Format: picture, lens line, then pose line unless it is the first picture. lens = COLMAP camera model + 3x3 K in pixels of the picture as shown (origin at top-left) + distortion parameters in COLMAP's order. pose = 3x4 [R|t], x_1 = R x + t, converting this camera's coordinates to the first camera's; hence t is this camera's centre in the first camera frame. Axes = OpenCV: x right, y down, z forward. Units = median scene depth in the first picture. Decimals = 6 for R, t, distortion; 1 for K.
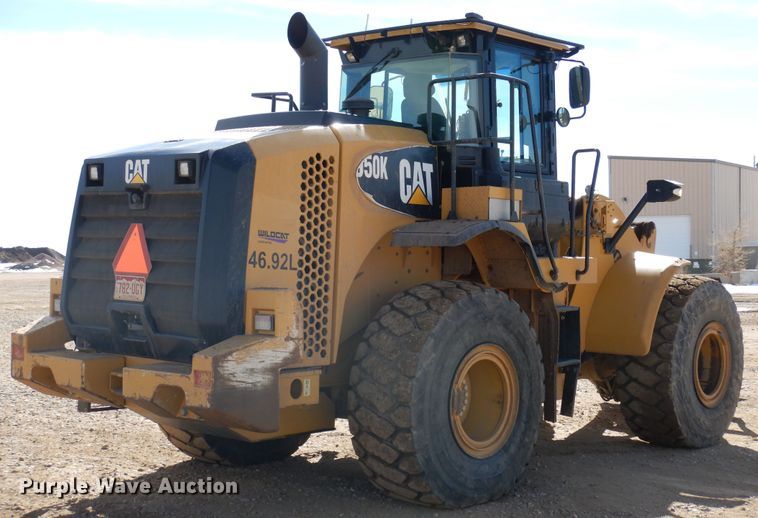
lens RADIAL K [[1220.2, 0, 377.6], [0, 1220.2, 256.8], [0, 0, 1]] dist [-0.008986, 0.000000]
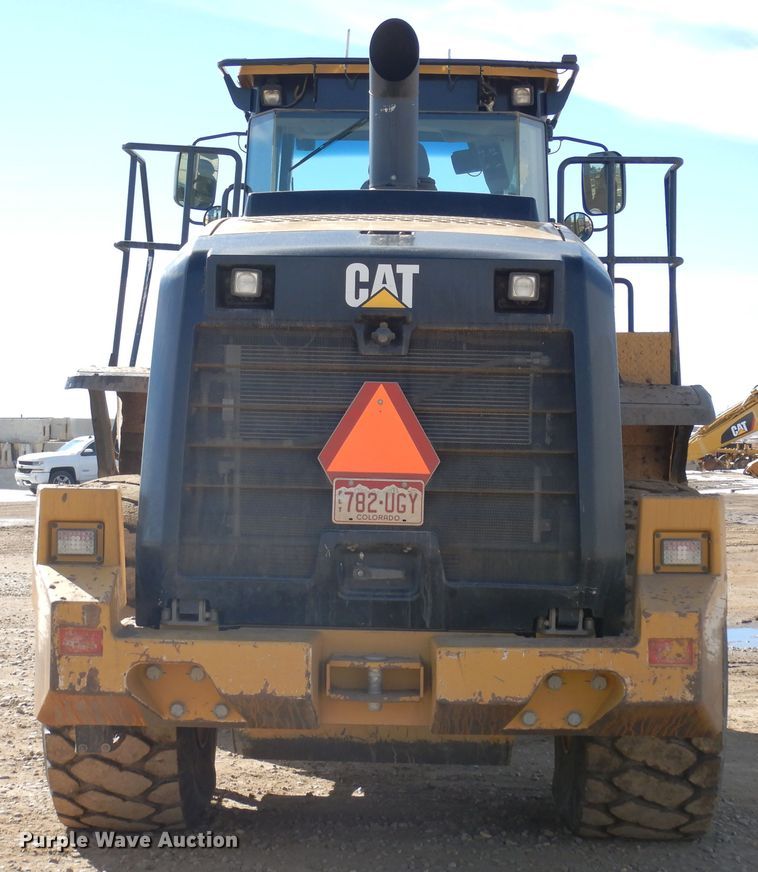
lens RADIAL K [[2006.2, 0, 379.6], [0, 2006.2, 439.3], [0, 0, 1]] dist [0.014095, 0.000000]
pose [[0.754747, -0.001211, 0.656015, -0.778784], [0.004587, 0.999984, -0.003431, 0.001083], [-0.656000, 0.005599, 0.754740, 0.329190]]
